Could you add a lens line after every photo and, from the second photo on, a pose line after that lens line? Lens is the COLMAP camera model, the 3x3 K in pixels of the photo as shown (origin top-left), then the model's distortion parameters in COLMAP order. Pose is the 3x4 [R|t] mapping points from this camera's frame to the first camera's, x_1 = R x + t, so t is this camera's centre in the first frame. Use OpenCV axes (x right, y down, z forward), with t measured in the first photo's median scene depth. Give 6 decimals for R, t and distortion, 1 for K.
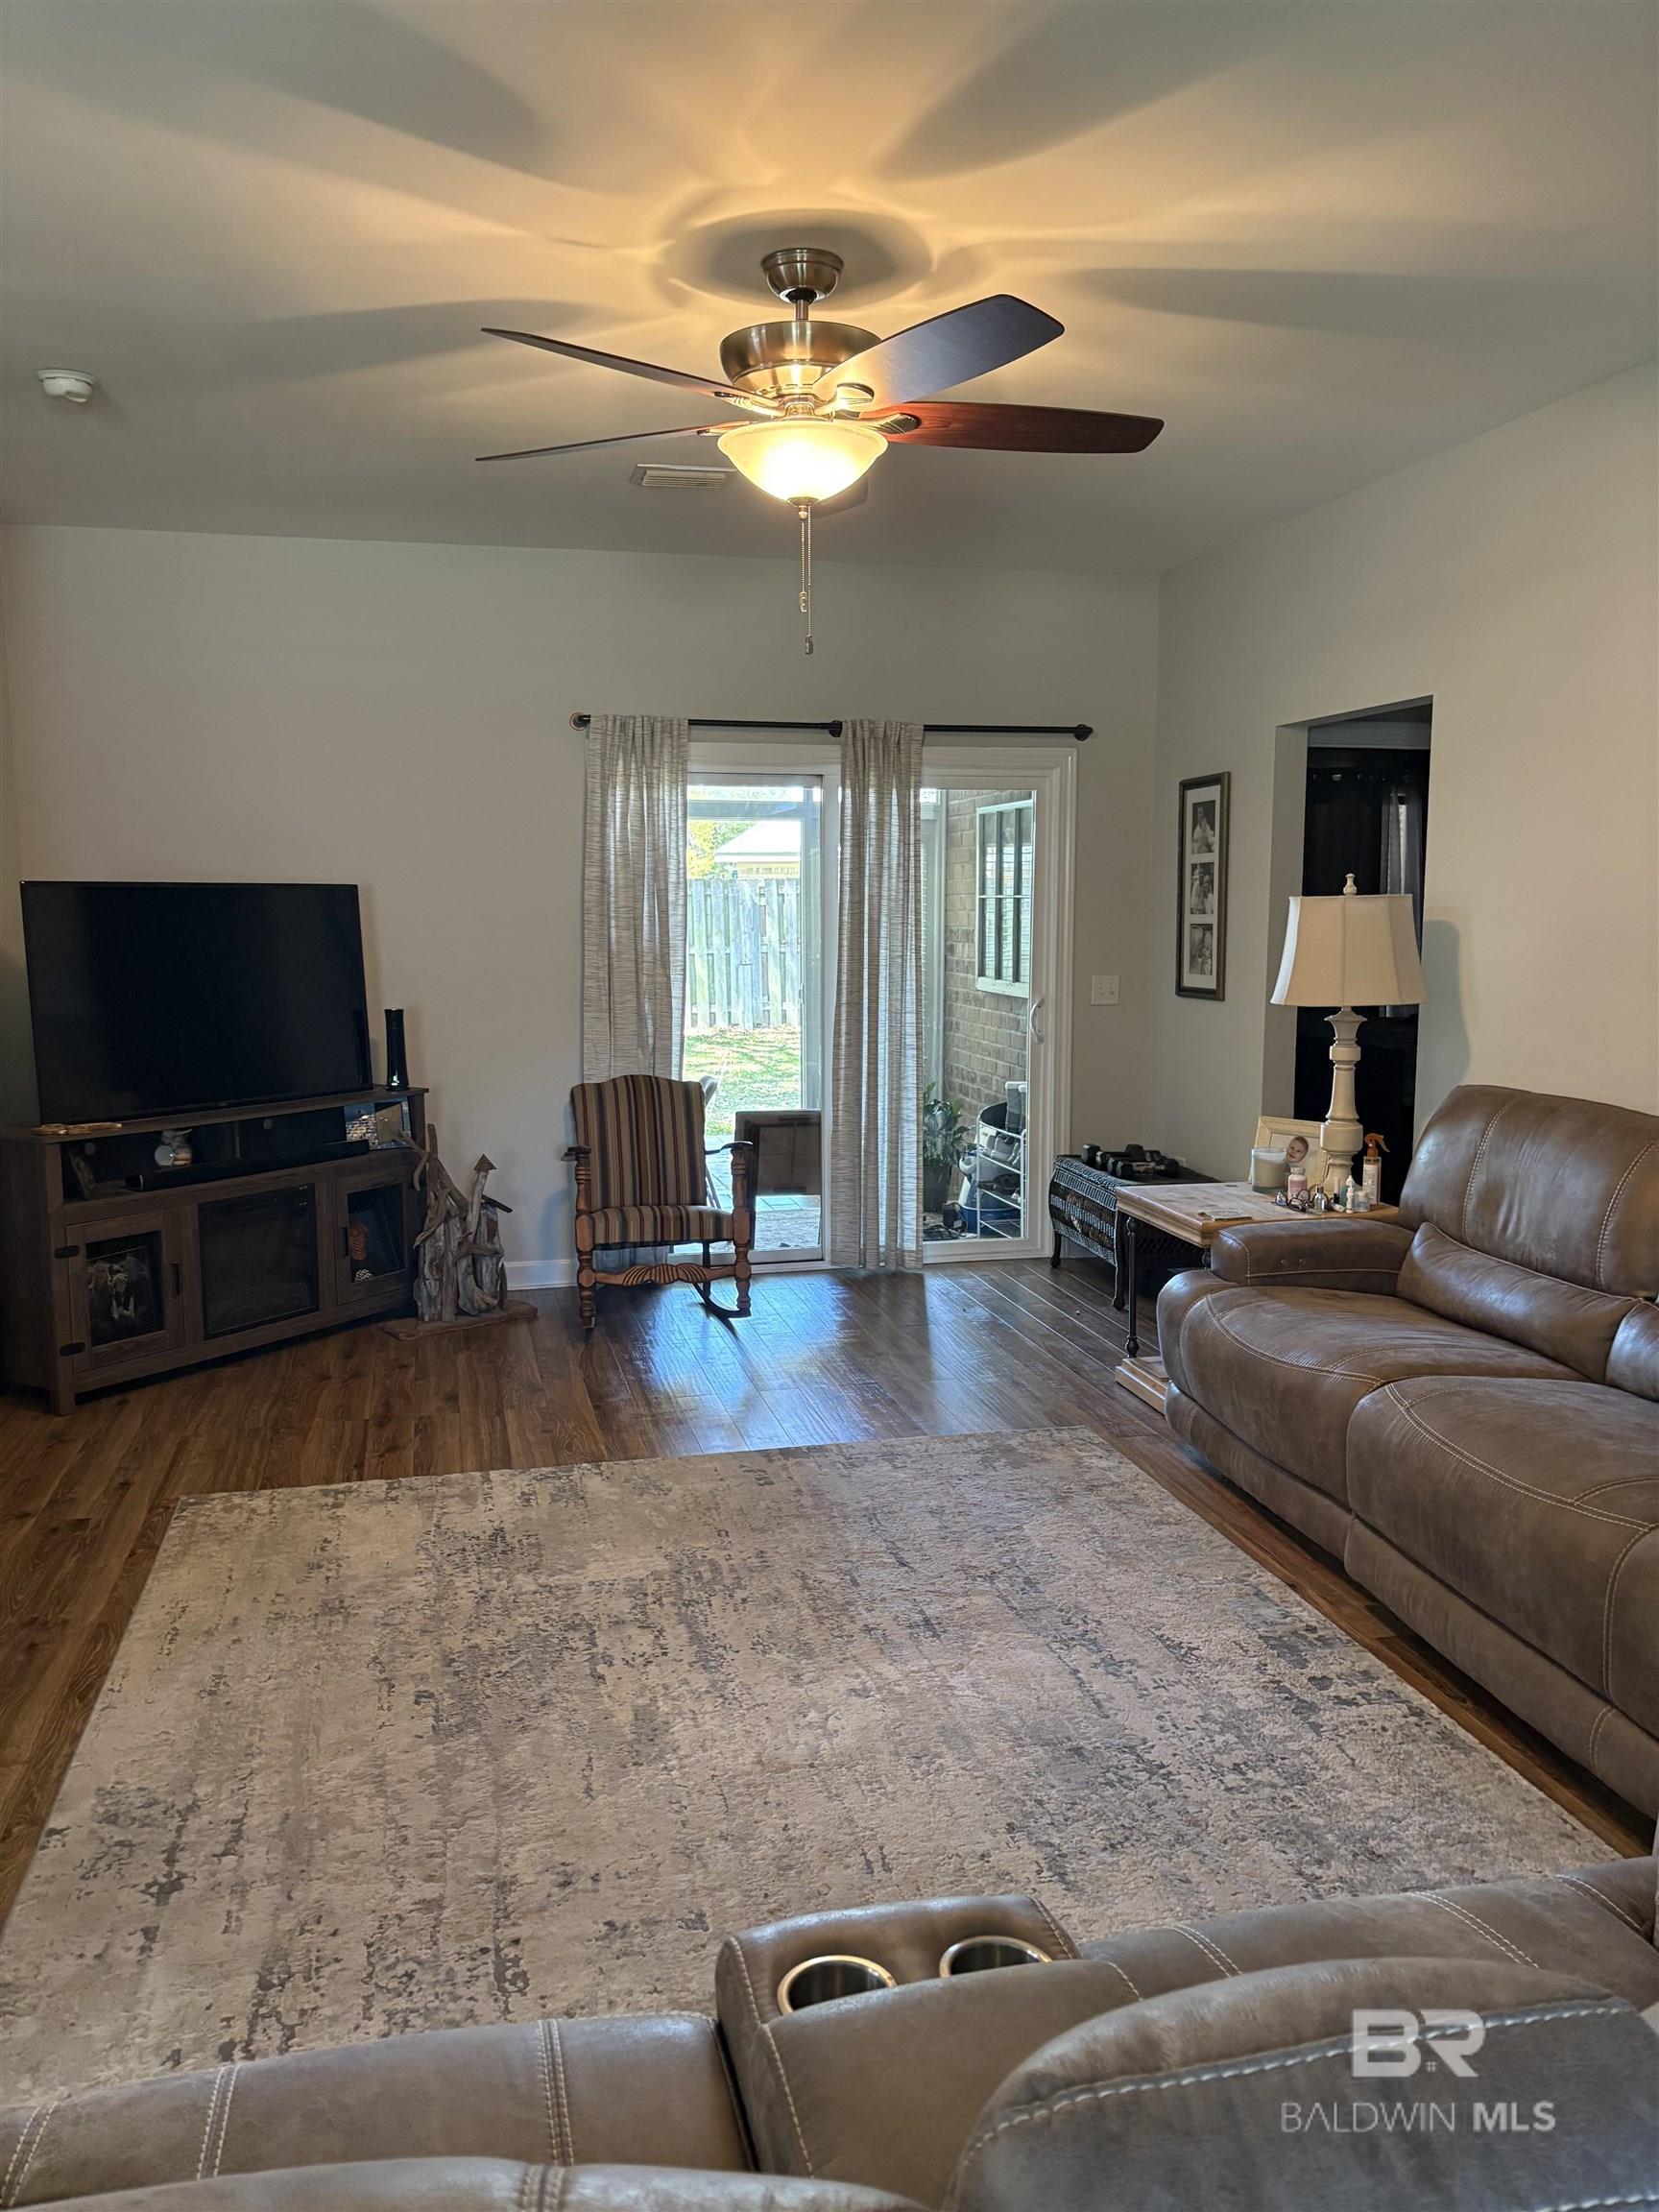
lens RADIAL K [[1660.3, 0, 829.5], [0, 1660.3, 1106.0], [0, 0, 1]] dist [0.056337, -0.047279]
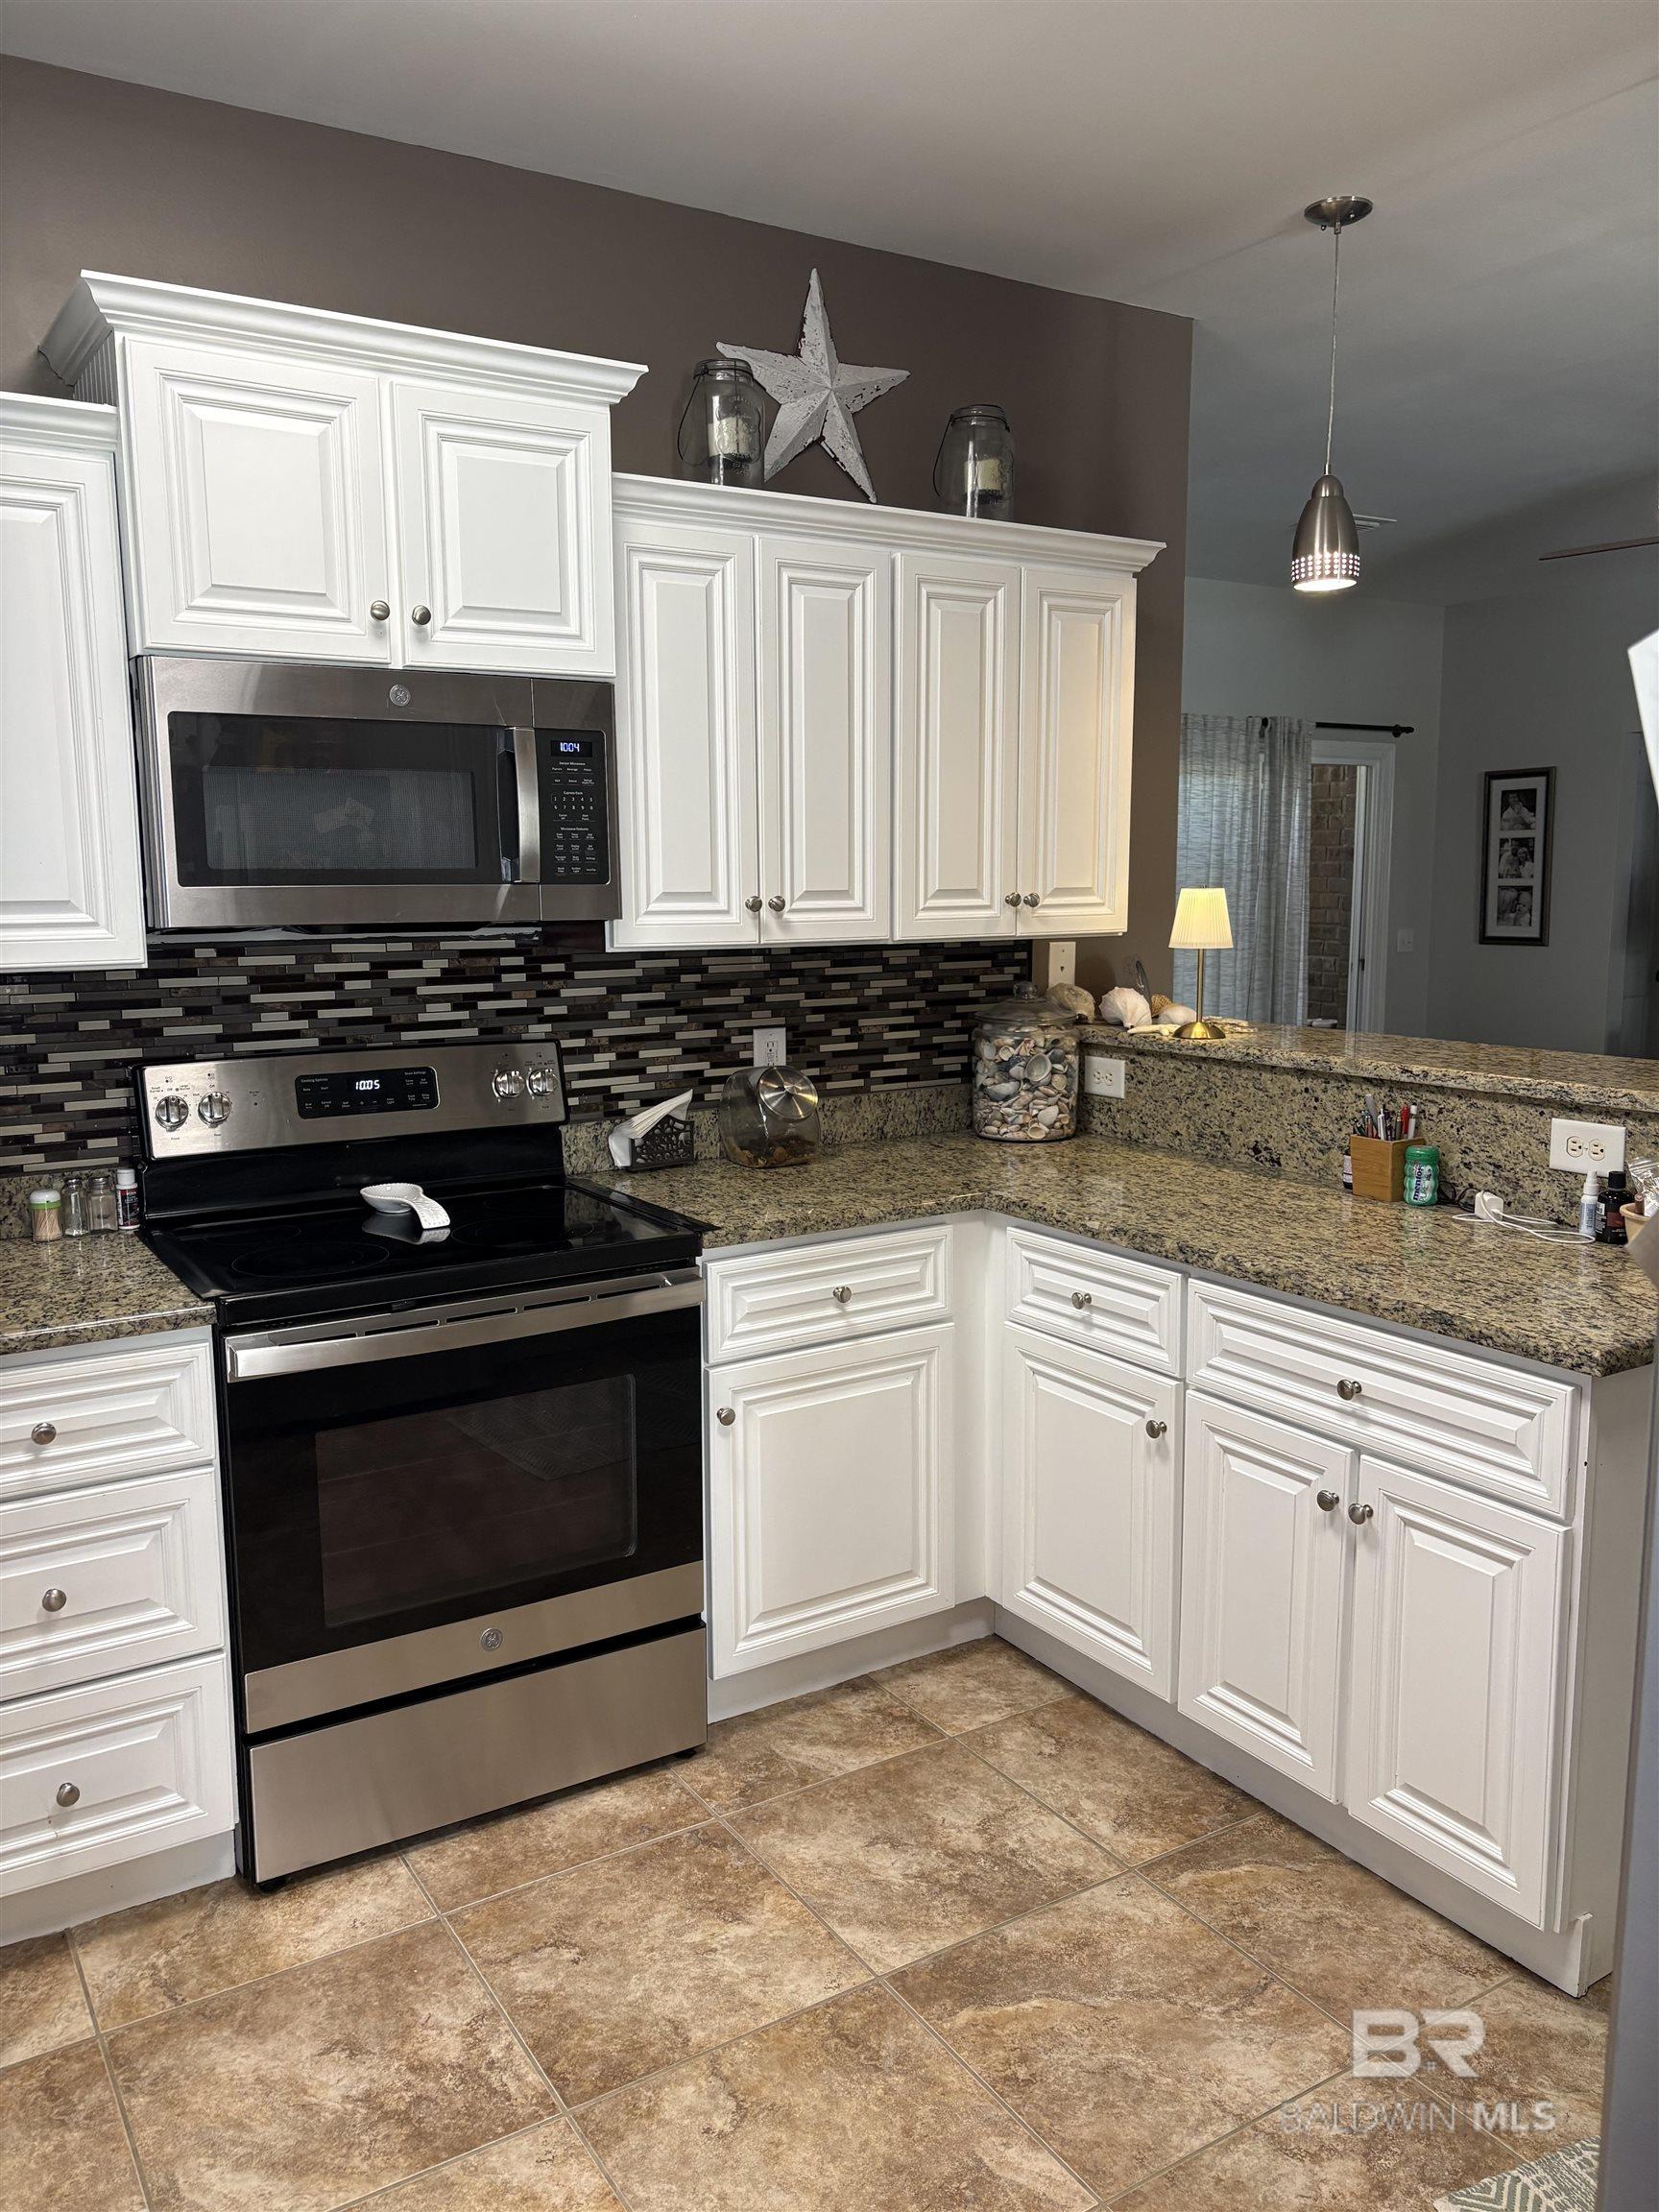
lens RADIAL K [[1658.0, 0, 837.6], [0, 1658.0, 1108.1], [0, 0, 1]] dist [0.068569, -0.074387]
pose [[0.941649, -0.051808, 0.332586, -0.875977], [0.042878, 0.998497, 0.034138, -0.007489], [-0.333855, -0.017885, 0.942455, -0.041901]]
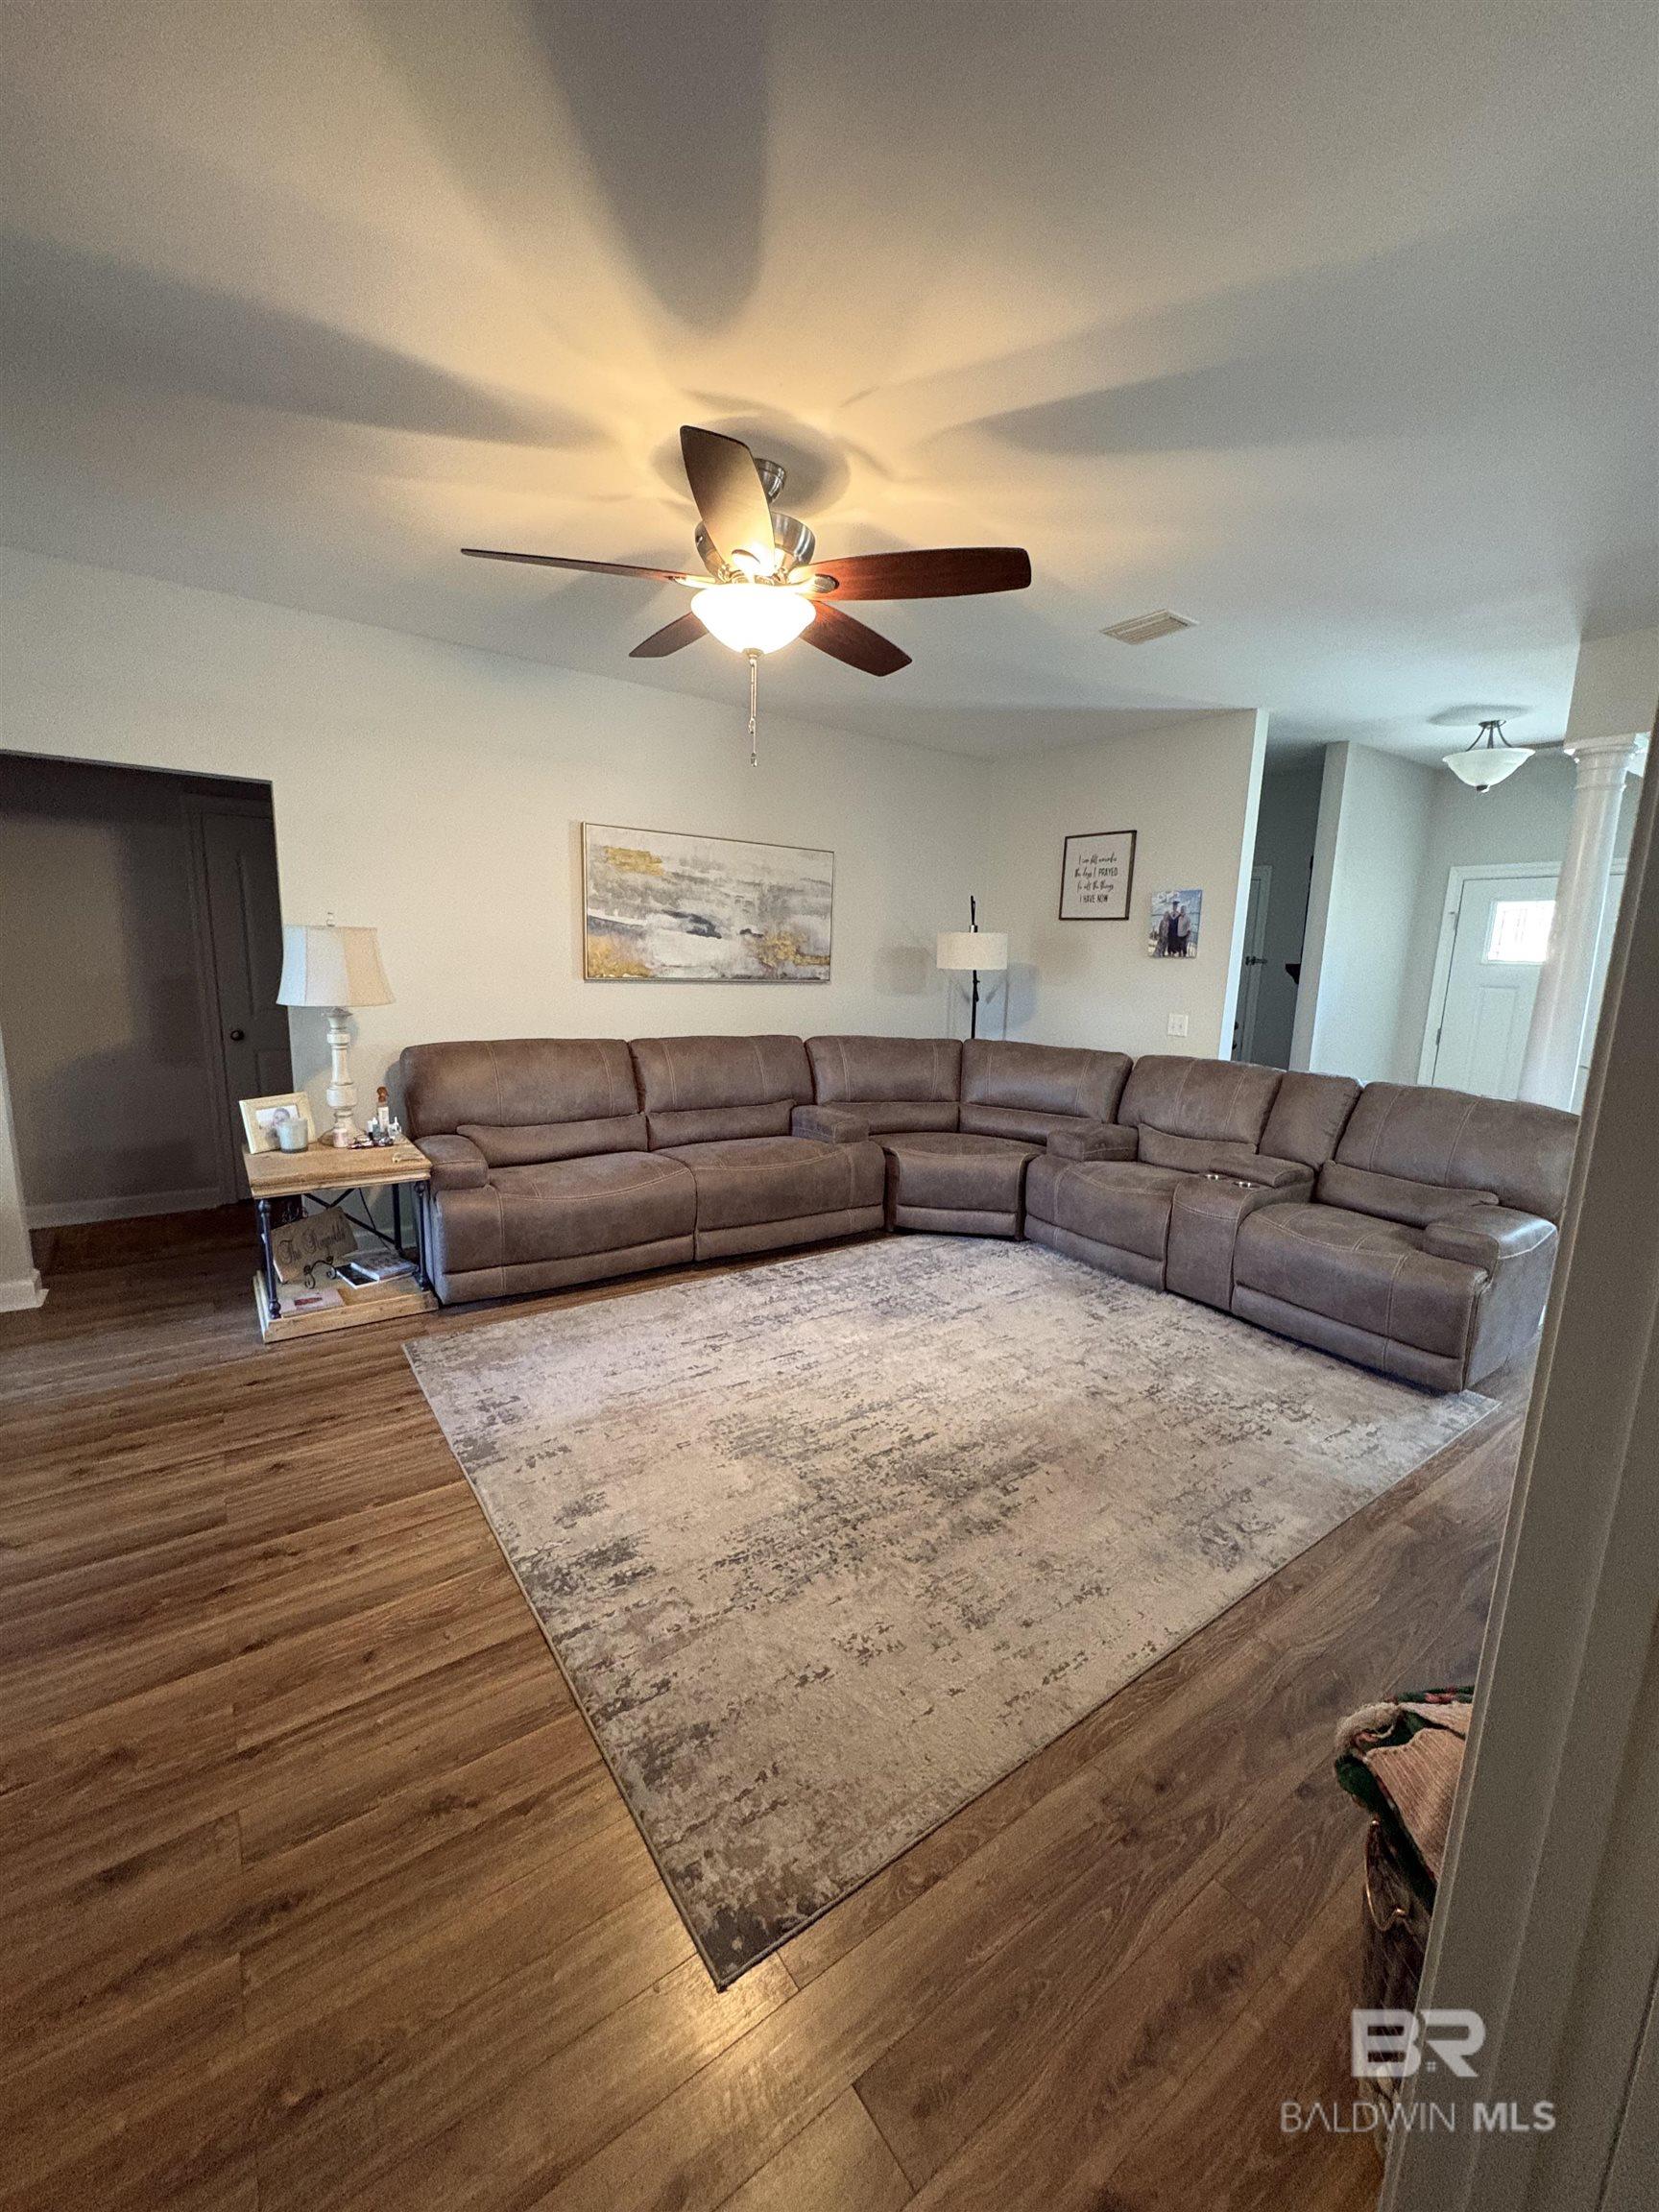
lens RADIAL K [[878.1, 0, 826.4], [0, 878.1, 1098.4], [0, 0, 1]] dist [0.002091, 0.000195]
pose [[-0.378468, -0.162800, 0.911185, -0.512784], [0.082514, 0.974558, 0.208395, -0.097658], [-0.921929, 0.154057, -0.355406, 0.844517]]
